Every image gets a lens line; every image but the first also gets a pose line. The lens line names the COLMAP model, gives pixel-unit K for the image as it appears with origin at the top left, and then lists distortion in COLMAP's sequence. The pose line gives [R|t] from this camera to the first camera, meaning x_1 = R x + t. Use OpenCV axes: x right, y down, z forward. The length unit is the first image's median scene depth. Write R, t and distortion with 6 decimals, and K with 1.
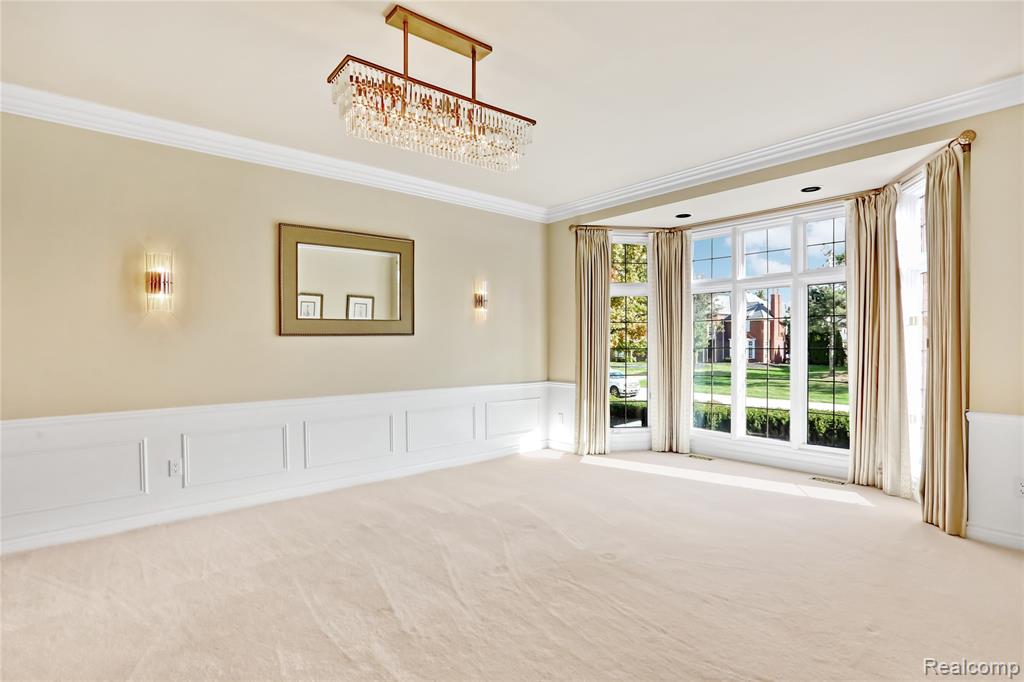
lens RADIAL K [[519.5, 0, 512.0], [0, 519.5, 341.0], [0, 0, 1]] dist [0.000932, 0.000224]
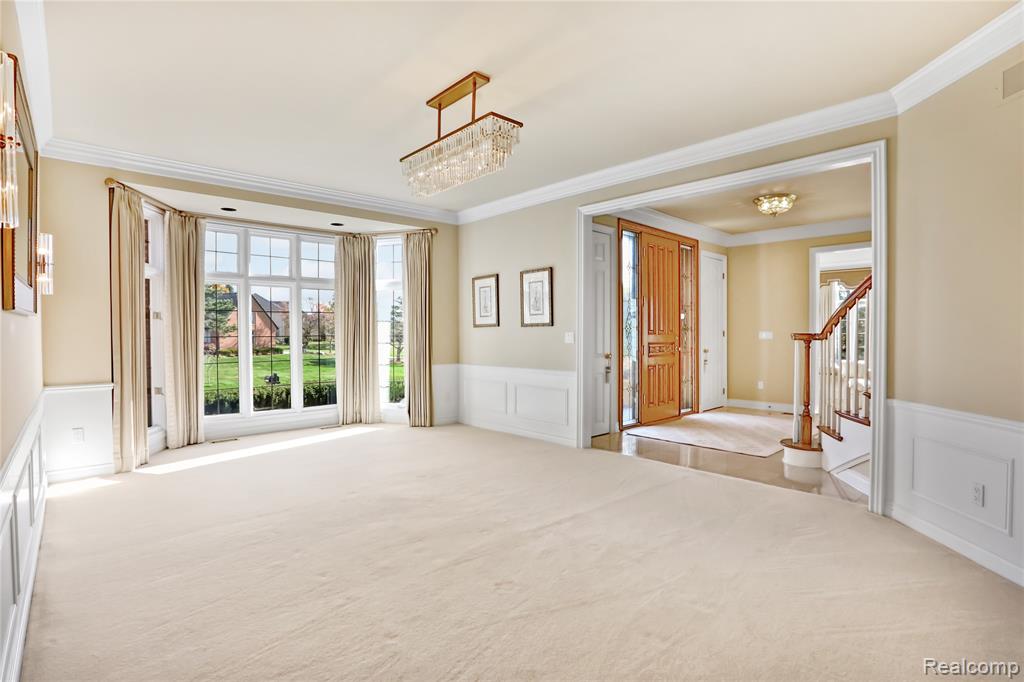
lens RADIAL K [[492.6, 0, 512.0], [0, 492.6, 341.0], [0, 0, 1]] dist [-0.002297, -0.000426]
pose [[-0.044624, -0.003163, 0.998999, -0.730743], [0.000085, 0.999995, 0.003169, 0.024213], [-0.999004, 0.000226, -0.044623, 0.526820]]
